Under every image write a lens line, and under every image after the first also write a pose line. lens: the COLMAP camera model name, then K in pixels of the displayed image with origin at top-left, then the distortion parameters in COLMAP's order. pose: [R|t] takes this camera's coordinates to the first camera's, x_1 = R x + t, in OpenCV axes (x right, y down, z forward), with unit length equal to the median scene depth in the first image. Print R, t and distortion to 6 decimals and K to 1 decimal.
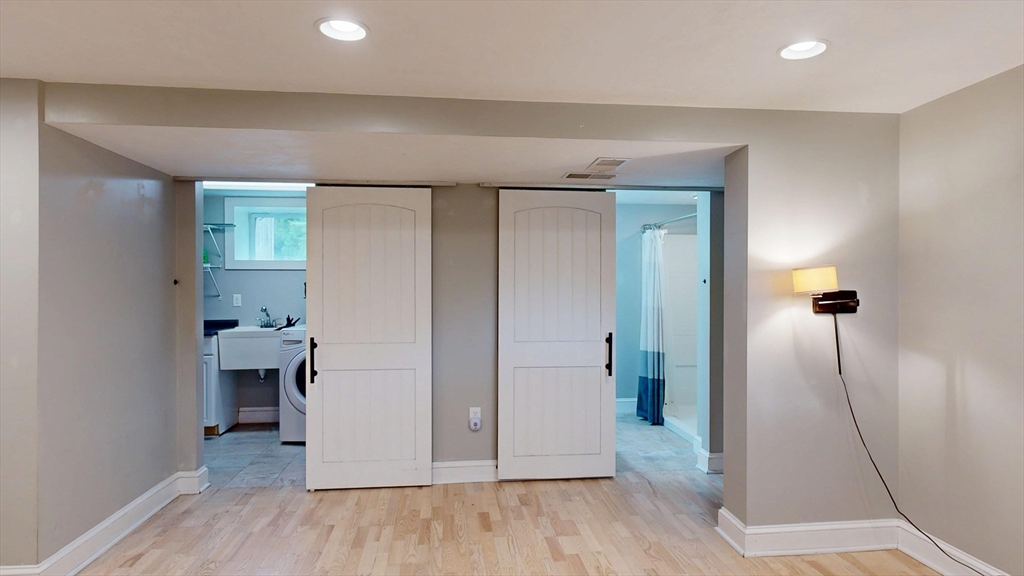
lens RADIAL K [[565.9, 0, 512.0], [0, 565.9, 288.0], [0, 0, 1]] dist [0.001279, -0.000113]
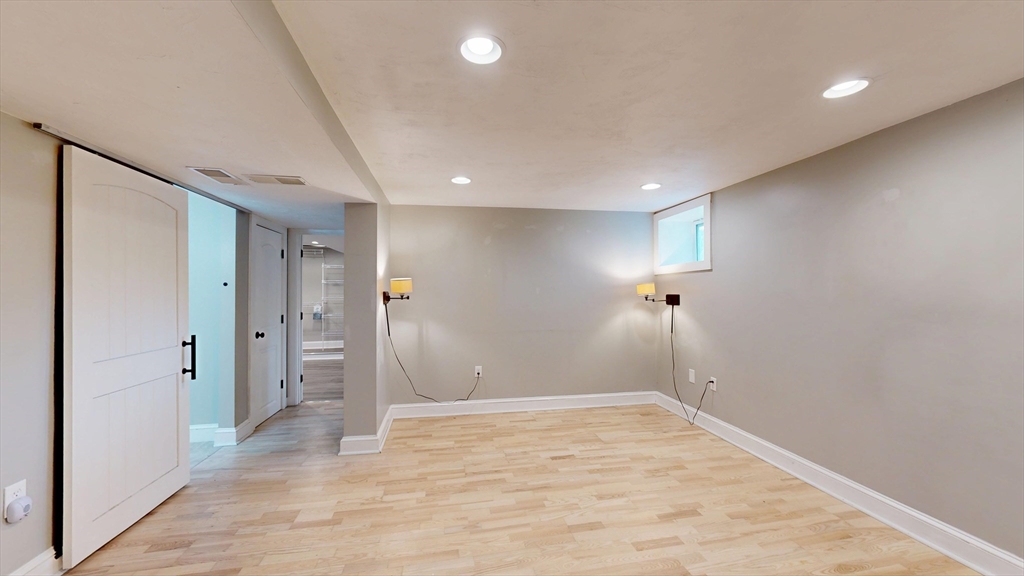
lens RADIAL K [[376.5, 0, 512.0], [0, 376.5, 288.0], [0, 0, 1]] dist [0.001060, -0.000163]
pose [[-0.073539, 0.007558, 0.997264, -0.575794], [-0.006286, 0.999948, -0.008042, -0.001505], [-0.997273, -0.006860, -0.073488, 0.554672]]
